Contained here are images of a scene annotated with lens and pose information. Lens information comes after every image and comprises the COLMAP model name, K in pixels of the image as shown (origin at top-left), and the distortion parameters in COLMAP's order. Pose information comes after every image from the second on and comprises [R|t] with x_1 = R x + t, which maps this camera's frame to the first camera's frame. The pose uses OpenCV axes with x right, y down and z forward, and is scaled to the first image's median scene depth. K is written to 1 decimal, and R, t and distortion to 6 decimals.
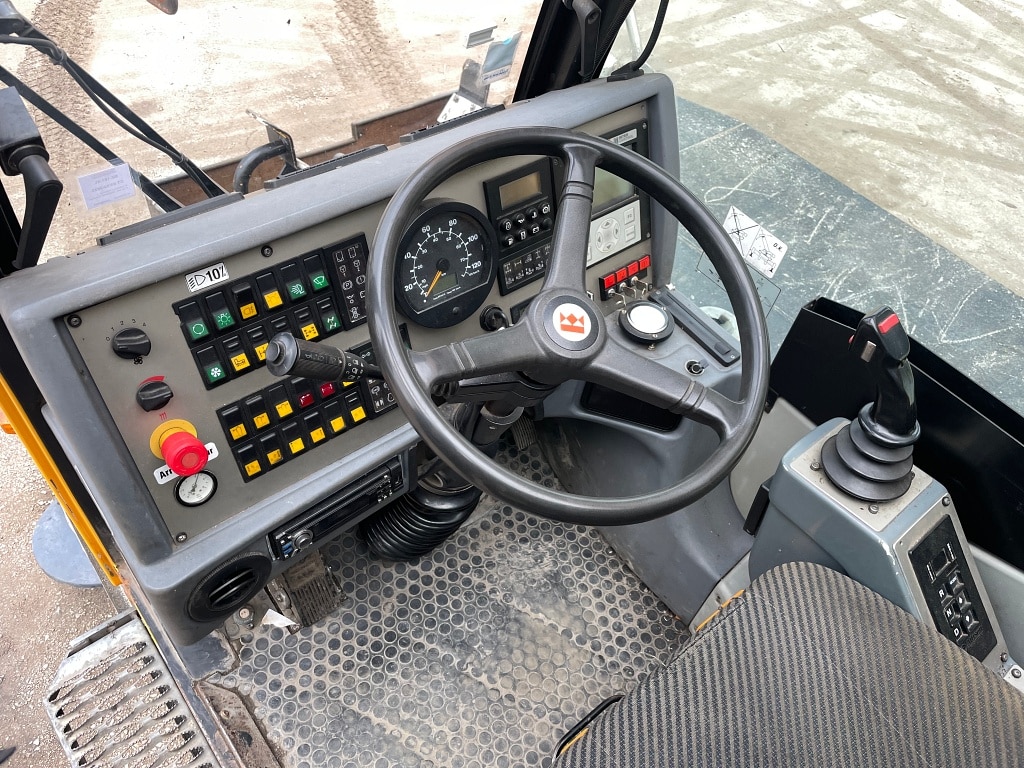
lens RADIAL K [[783.3, 0, 512.0], [0, 783.3, 384.0], [0, 0, 1]] dist [0.001780, -0.001968]
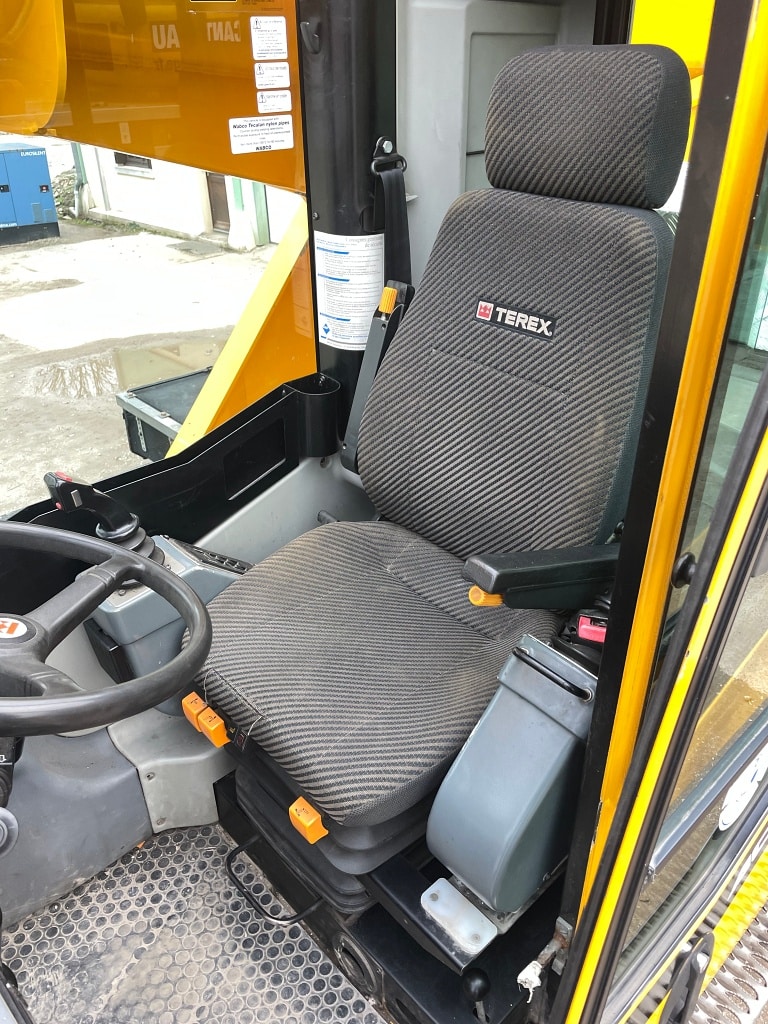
lens RADIAL K [[783.3, 0, 384.0], [0, 783.3, 512.0], [0, 0, 1]] dist [0.001780, -0.001968]
pose [[-0.055274, -0.633097, 0.772097, -0.338703], [0.772122, 0.463184, 0.435073, -0.113757], [-0.633066, 0.620201, 0.463226, 0.037654]]
